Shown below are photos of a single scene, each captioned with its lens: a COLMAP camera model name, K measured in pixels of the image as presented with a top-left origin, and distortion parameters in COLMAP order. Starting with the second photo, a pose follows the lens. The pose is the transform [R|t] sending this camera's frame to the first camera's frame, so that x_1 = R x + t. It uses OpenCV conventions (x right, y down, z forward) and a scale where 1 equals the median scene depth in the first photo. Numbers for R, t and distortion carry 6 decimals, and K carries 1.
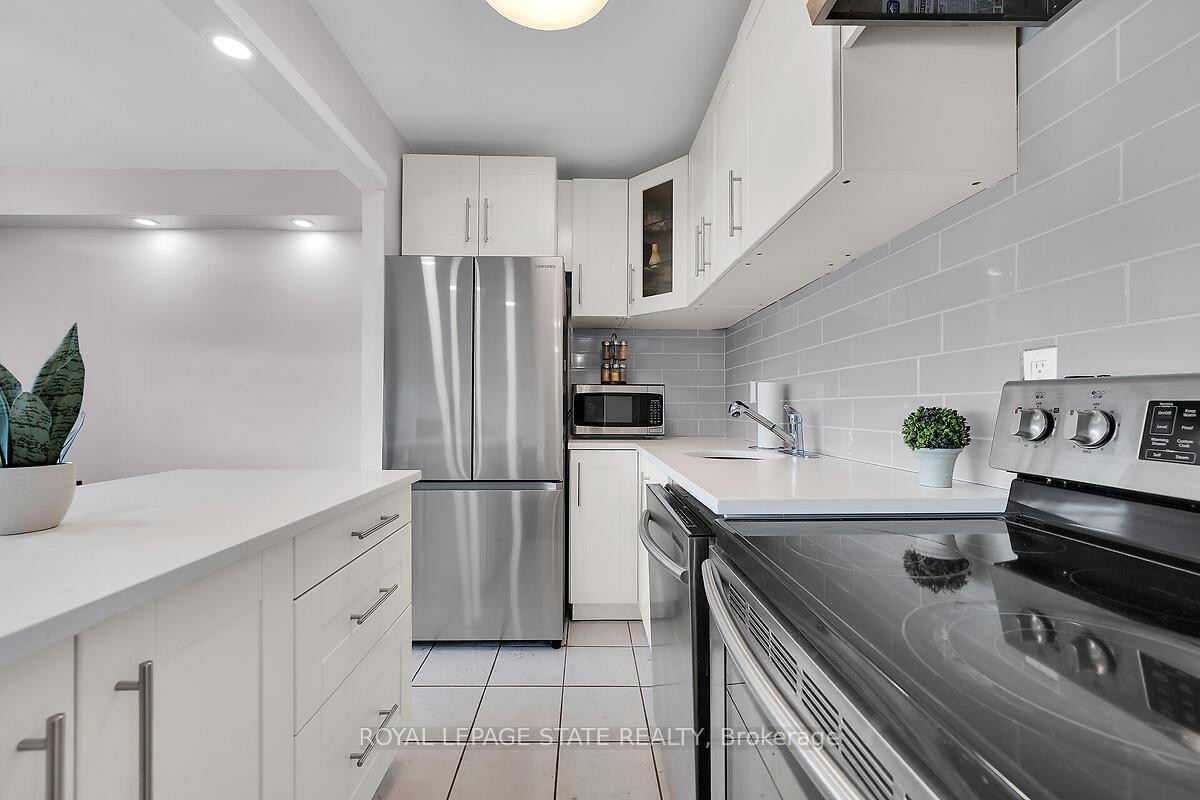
lens RADIAL K [[490.0, 0, 593.6], [0, 490.0, 401.4], [0, 0, 1]] dist [-0.003543, 0.000970]
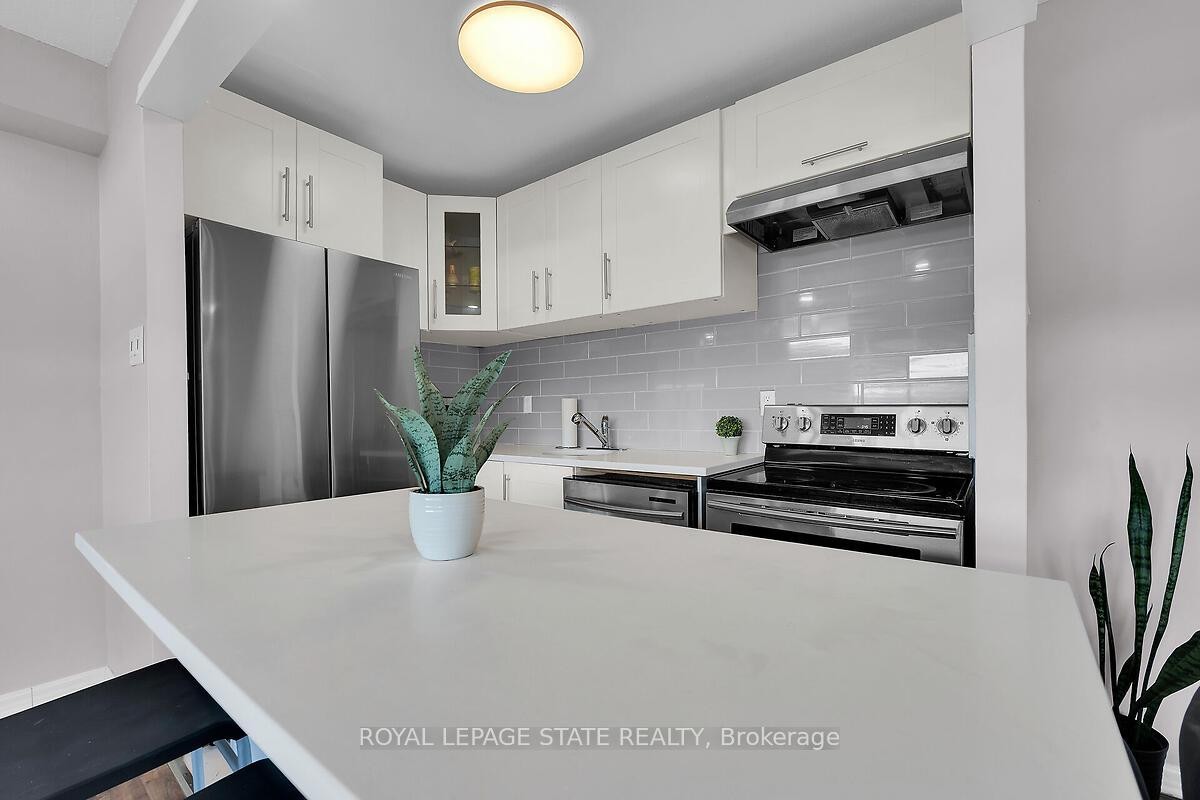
lens RADIAL K [[543.5, 0, 597.4], [0, 543.5, 412.2], [0, 0, 1]] dist [0.001482, -0.001098]
pose [[0.591171, -0.013288, 0.806437, -0.897547], [0.004104, 0.999901, 0.013467, -0.023551], [-0.806536, -0.004652, 0.591167, 0.070232]]
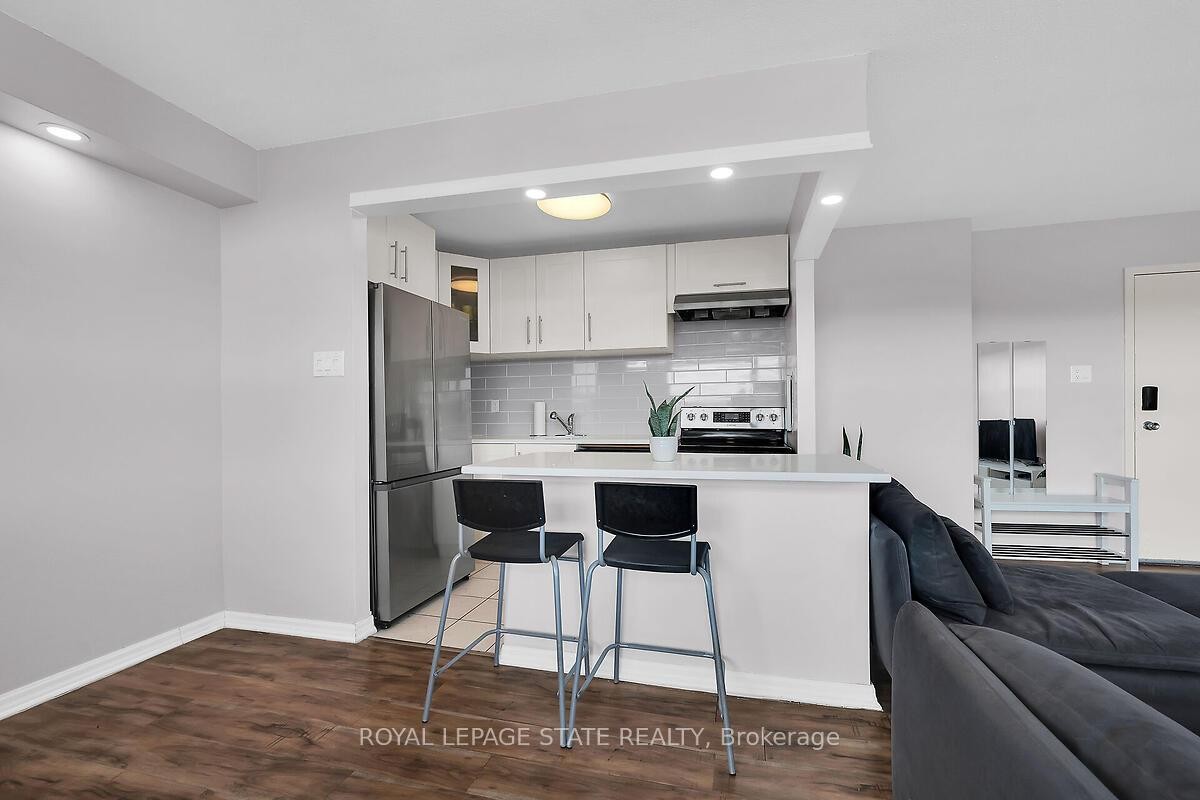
lens RADIAL K [[492.1, 0, 604.9], [0, 492.1, 410.2], [0, 0, 1]] dist [-0.000361, -0.001236]
pose [[0.238651, -0.002700, 0.971102, -1.762369], [-0.001969, 0.999993, 0.003265, -0.013777], [-0.971103, -0.002692, 0.238644, 0.333318]]
